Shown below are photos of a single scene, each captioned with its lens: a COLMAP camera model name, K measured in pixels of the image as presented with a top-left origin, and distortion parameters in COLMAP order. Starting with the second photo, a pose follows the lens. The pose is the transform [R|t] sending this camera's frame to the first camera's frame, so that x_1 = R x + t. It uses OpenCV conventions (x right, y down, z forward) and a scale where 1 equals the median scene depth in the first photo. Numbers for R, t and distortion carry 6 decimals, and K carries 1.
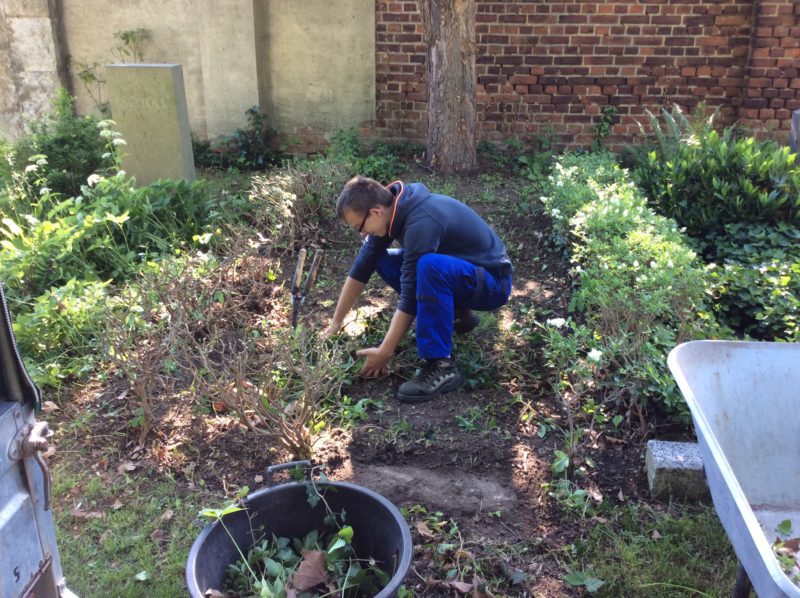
lens RADIAL K [[728.1, 0, 400.6], [0, 728.1, 293.2], [0, 0, 1]] dist [0.109455, -0.192719]
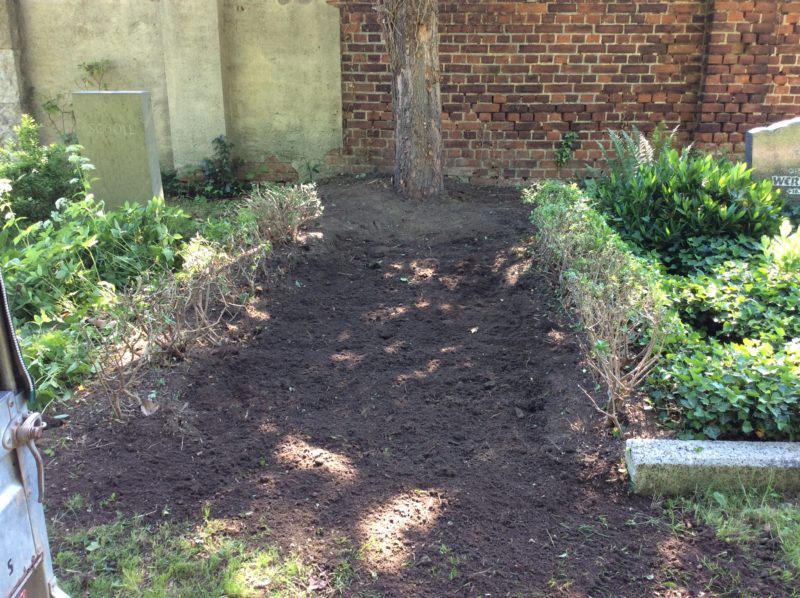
lens RADIAL K [[726.7, 0, 400.4], [0, 726.7, 298.1], [0, 0, 1]] dist [0.110043, -0.190575]
pose [[0.998590, -0.020296, 0.049043, -0.008716], [0.022318, 0.998908, -0.041037, 0.014917], [-0.048157, 0.042073, 0.997953, -0.002951]]
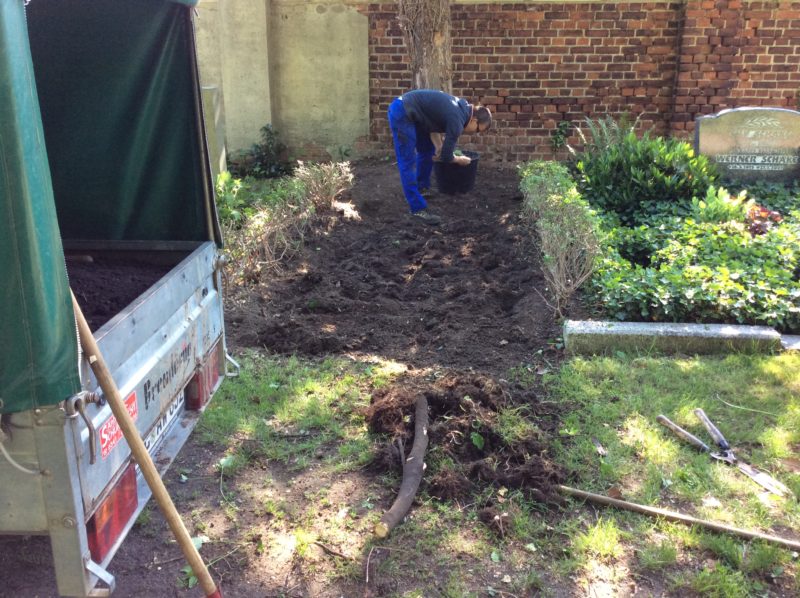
lens RADIAL K [[726.7, 0, 400.4], [0, 726.7, 298.1], [0, 0, 1]] dist [0.110043, -0.190575]
pose [[0.999696, -0.013639, 0.020530, -0.012926], [0.014351, 0.999287, -0.034935, 0.074521], [-0.020039, 0.035219, 0.999179, -0.188037]]
